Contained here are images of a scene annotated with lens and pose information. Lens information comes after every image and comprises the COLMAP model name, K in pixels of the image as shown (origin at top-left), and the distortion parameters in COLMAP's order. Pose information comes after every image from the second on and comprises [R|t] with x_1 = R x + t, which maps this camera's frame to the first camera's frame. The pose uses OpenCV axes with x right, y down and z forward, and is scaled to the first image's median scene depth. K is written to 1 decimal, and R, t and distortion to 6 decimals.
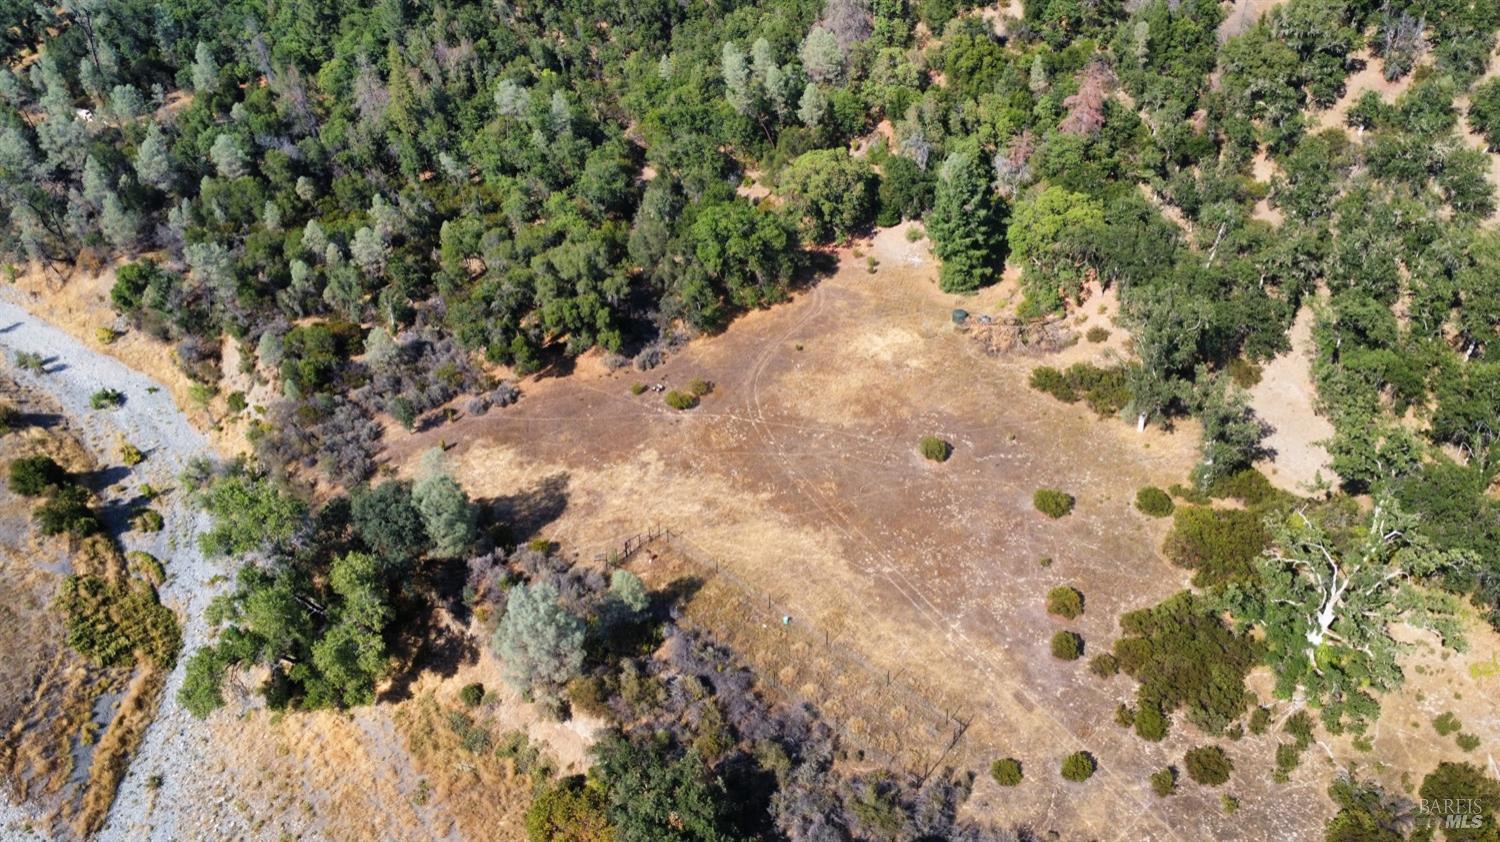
lens RADIAL K [[1144.3, 0, 758.2], [0, 1144.3, 419.1], [0, 0, 1]] dist [-0.011126, 0.015076]
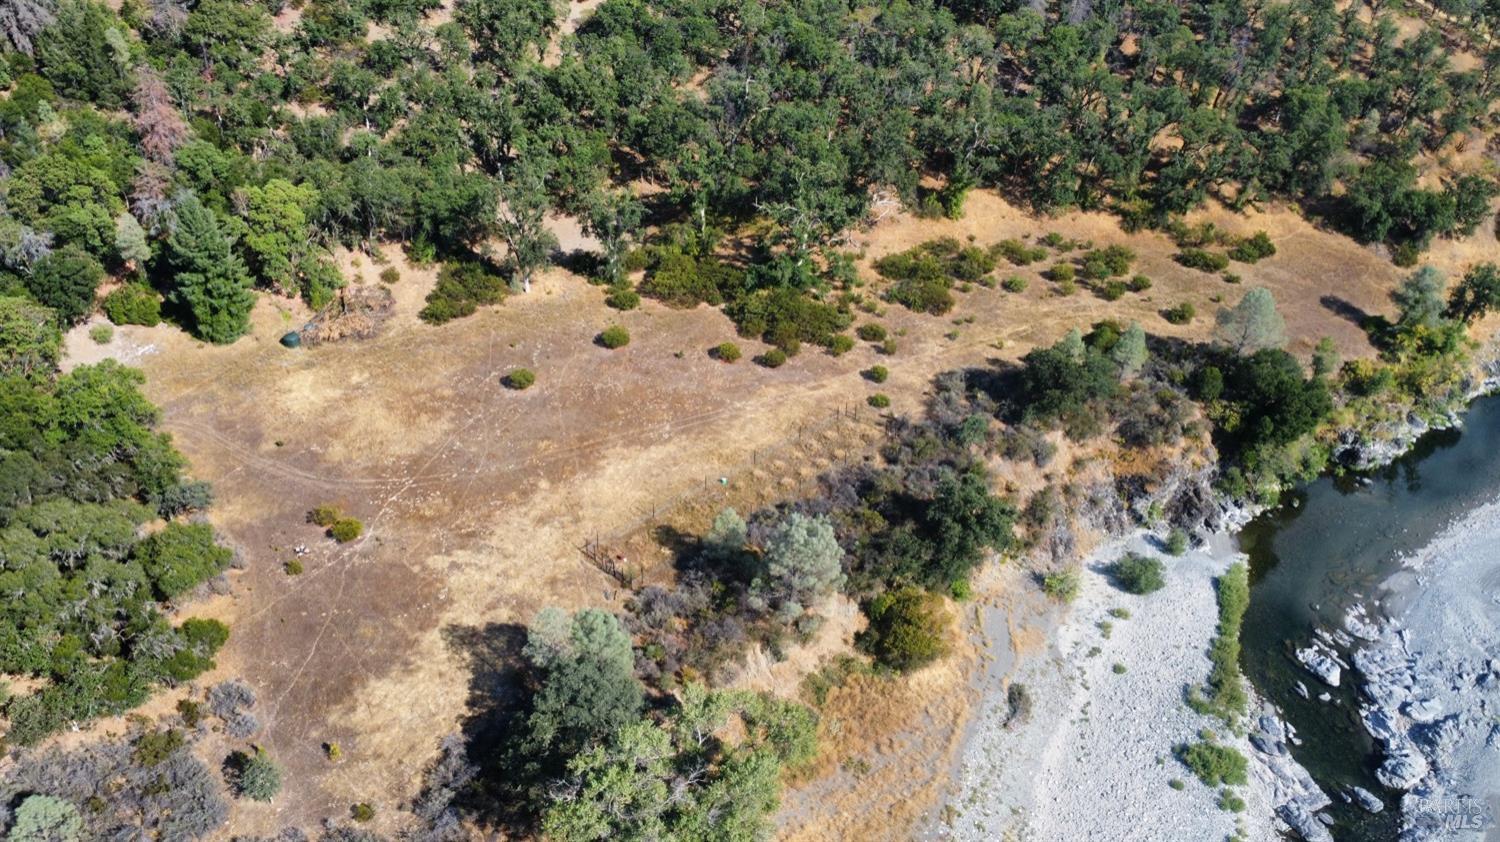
lens RADIAL K [[1144.3, 0, 747.6], [0, 1144.3, 419.7], [0, 0, 1]] dist [-0.011126, 0.015076]
pose [[0.052575, -0.543150, 0.837988, -0.623073], [0.541426, 0.720611, 0.433102, -0.244135], [-0.839103, 0.430938, 0.331961, 0.390730]]
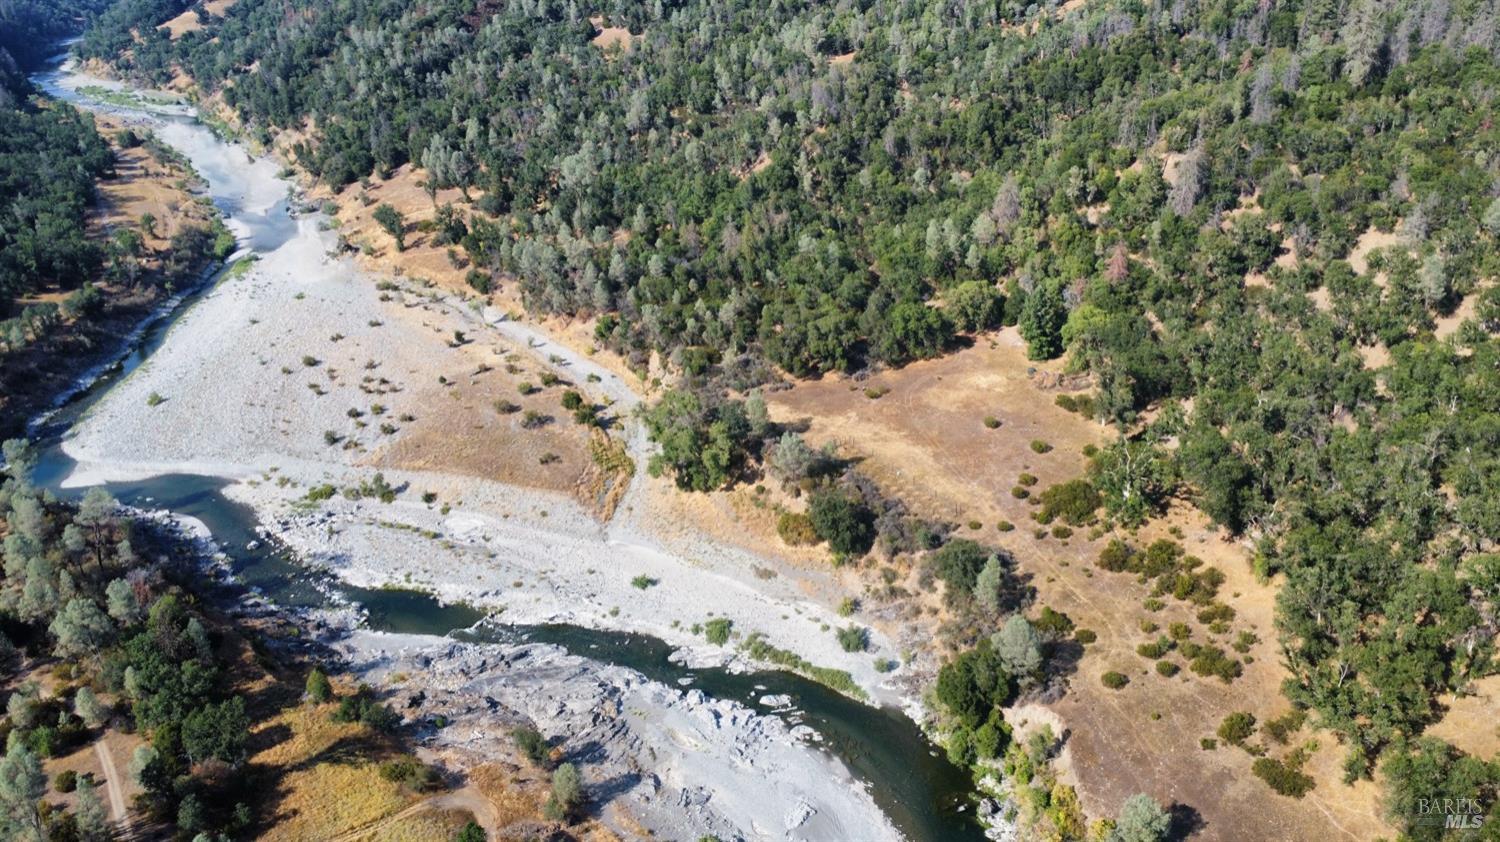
lens RADIAL K [[1144.3, 0, 748.9], [0, 1144.3, 426.5], [0, 0, 1]] dist [-0.011126, 0.015076]
pose [[0.965061, 0.091078, -0.245687, 0.196241], [-0.120385, 0.986943, -0.107009, 0.247902], [0.232733, 0.132847, 0.963425, -0.861875]]
